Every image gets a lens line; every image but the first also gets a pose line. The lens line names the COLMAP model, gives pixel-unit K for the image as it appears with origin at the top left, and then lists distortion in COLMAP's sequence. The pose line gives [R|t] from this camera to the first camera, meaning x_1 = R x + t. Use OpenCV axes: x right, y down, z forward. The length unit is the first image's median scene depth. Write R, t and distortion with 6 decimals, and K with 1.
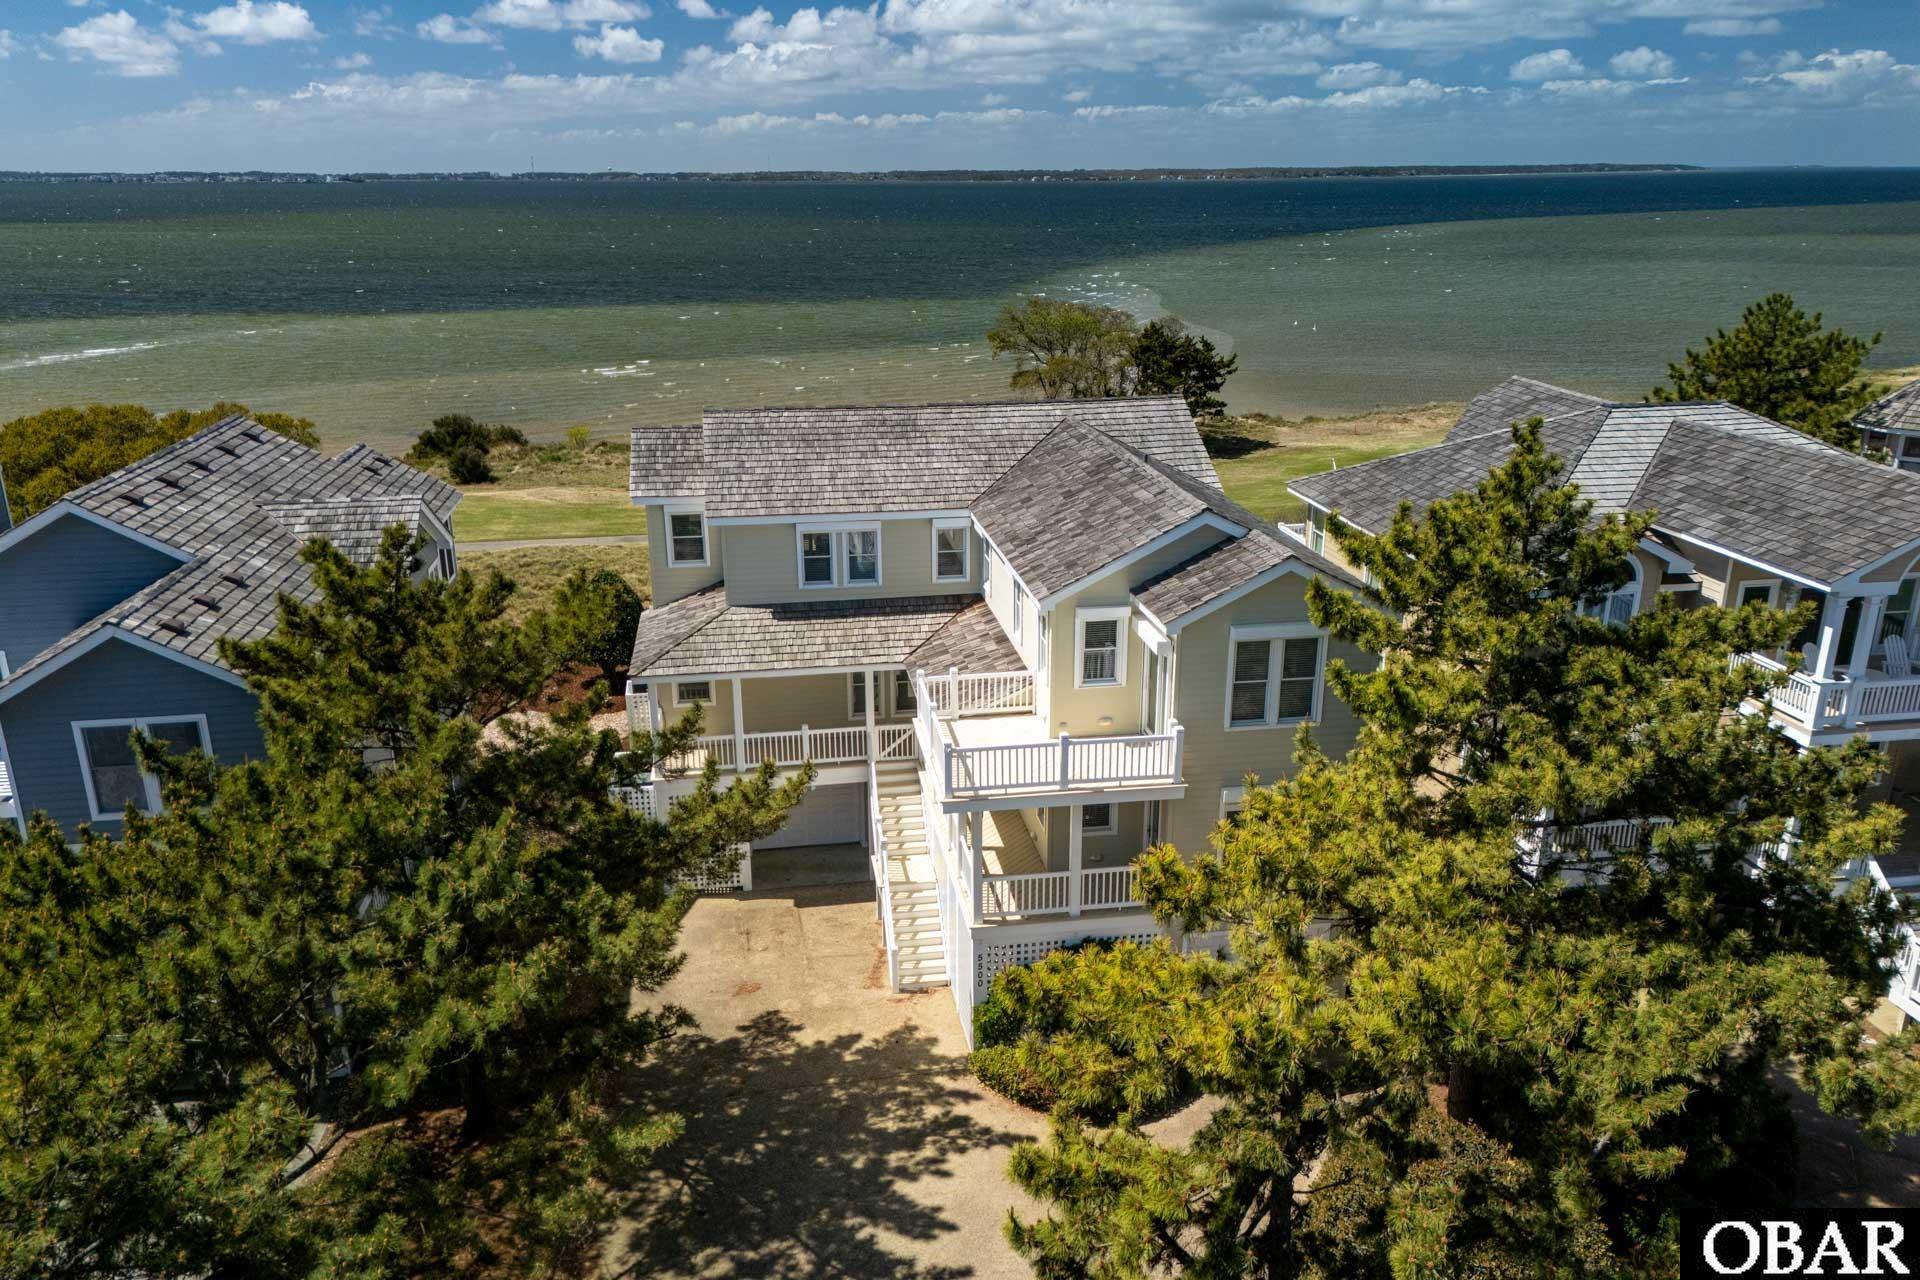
lens RADIAL K [[1403.4, 0, 968.3], [0, 1403.4, 654.2], [0, 0, 1]] dist [0.056276, -0.062674]
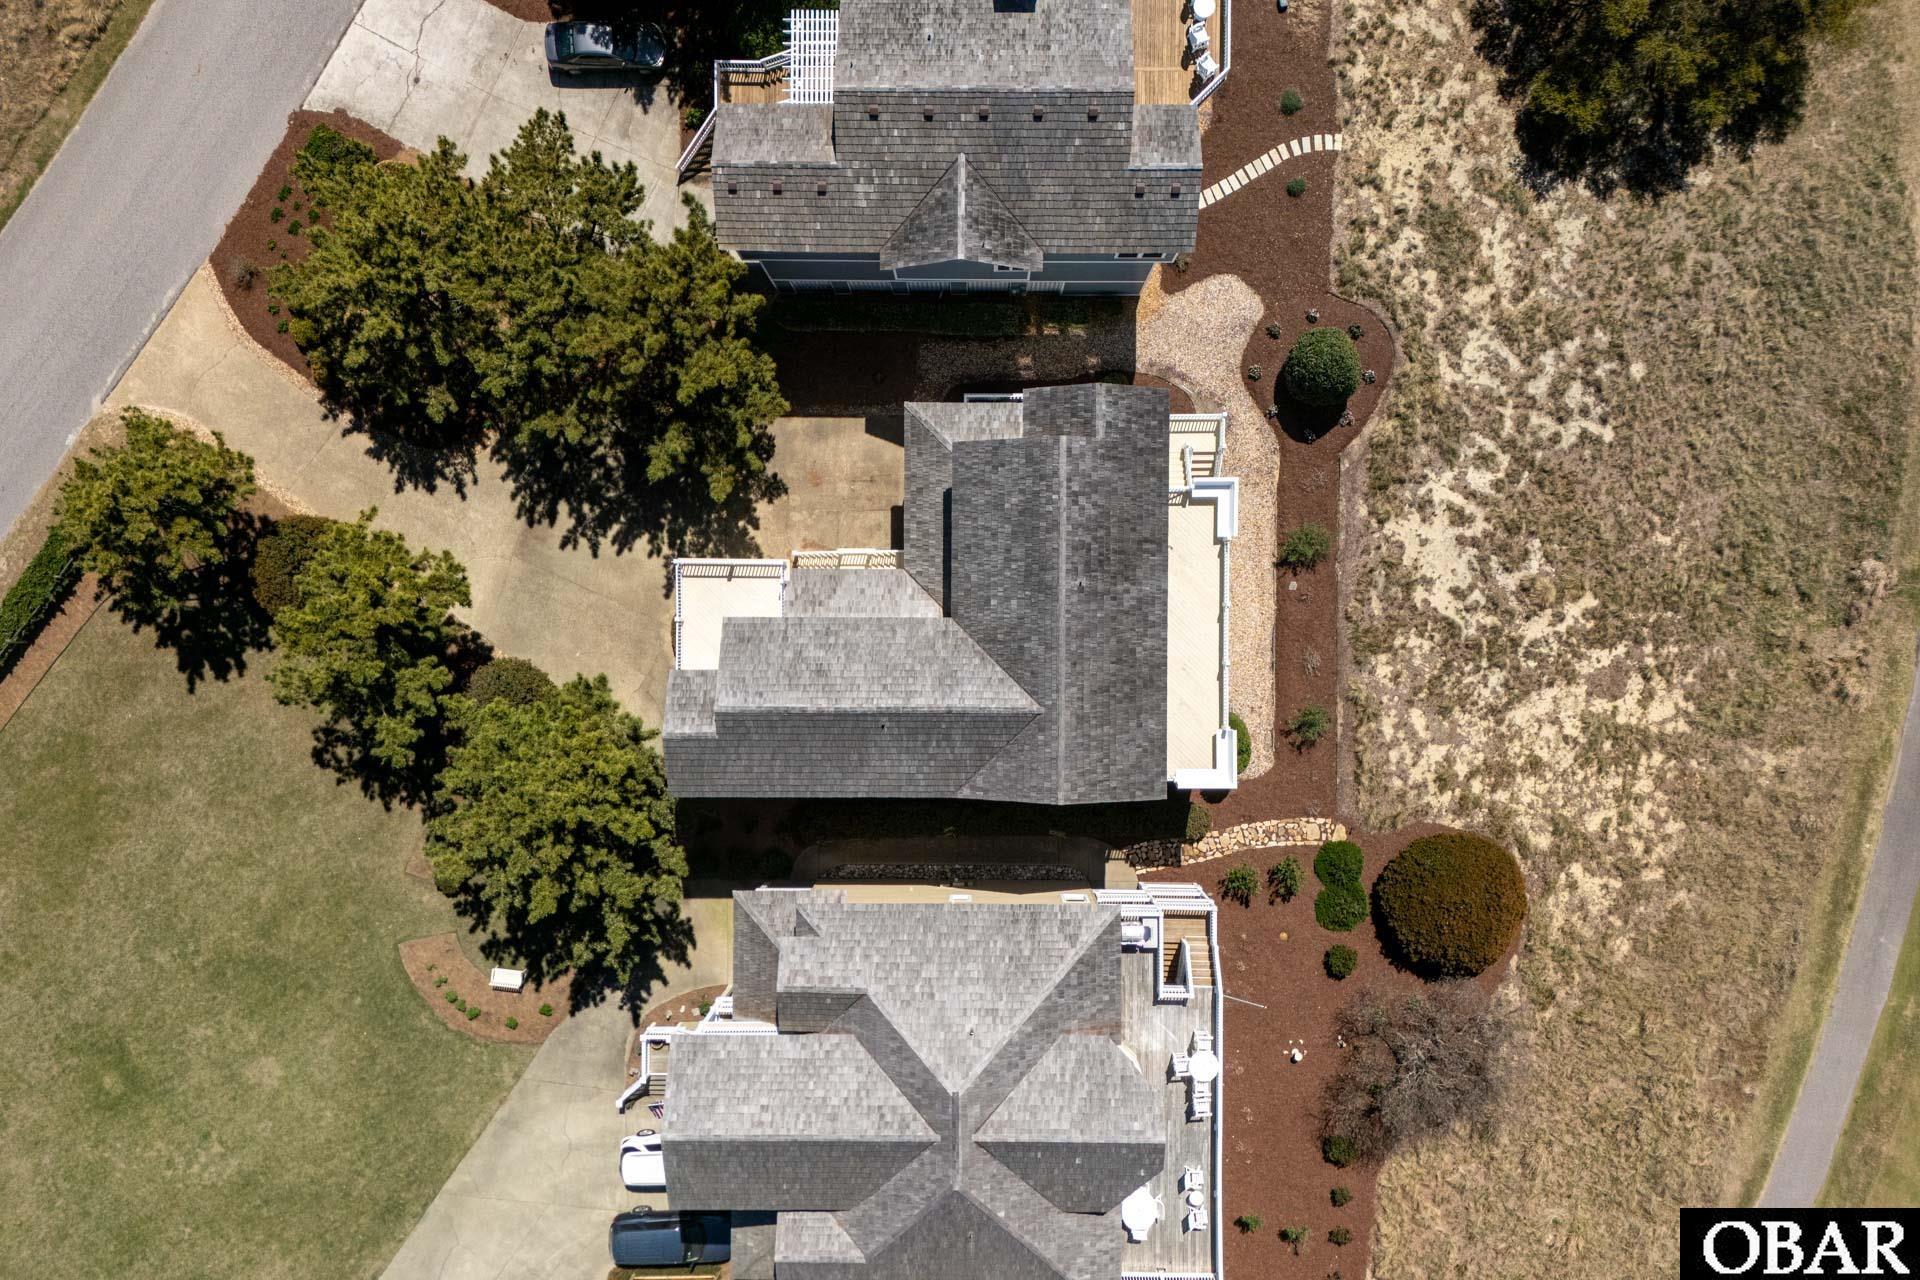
lens RADIAL K [[1403.4, 0, 968.3], [0, 1403.4, 654.2], [0, 0, 1]] dist [0.056276, -0.062674]
pose [[-0.158523, 0.987230, 0.015711, 0.022039], [-0.315737, -0.065763, 0.946565, -1.747128], [0.935511, 0.145092, 0.322130, 0.639331]]
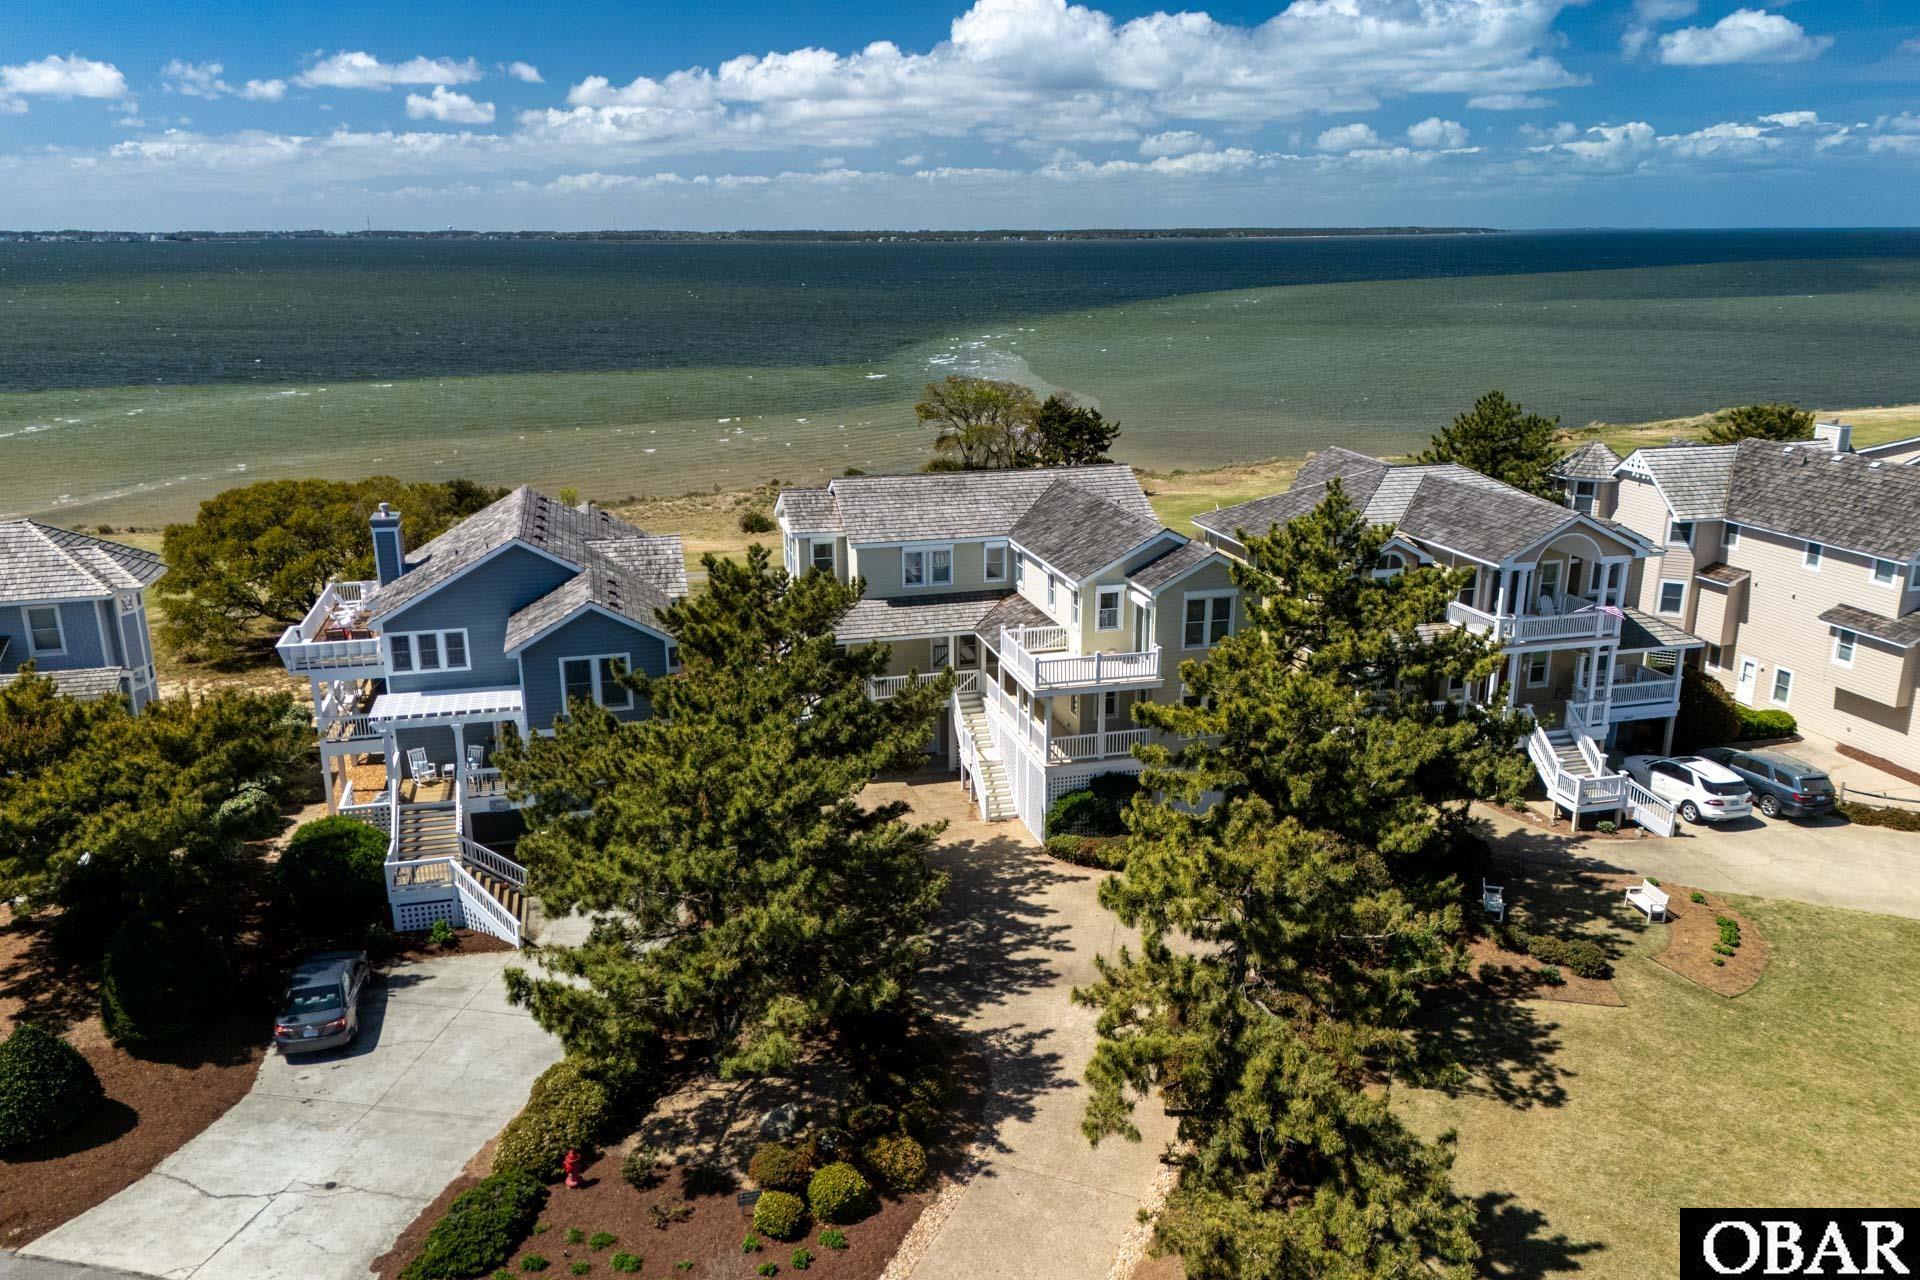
lens RADIAL K [[1403.4, 0, 968.3], [0, 1403.4, 654.2], [0, 0, 1]] dist [0.056276, -0.062674]
pose [[0.994336, -0.028458, 0.102399, -0.244774], [0.032216, 0.998860, -0.035236, 0.101113], [-0.101279, 0.038335, 0.994119, -0.682541]]
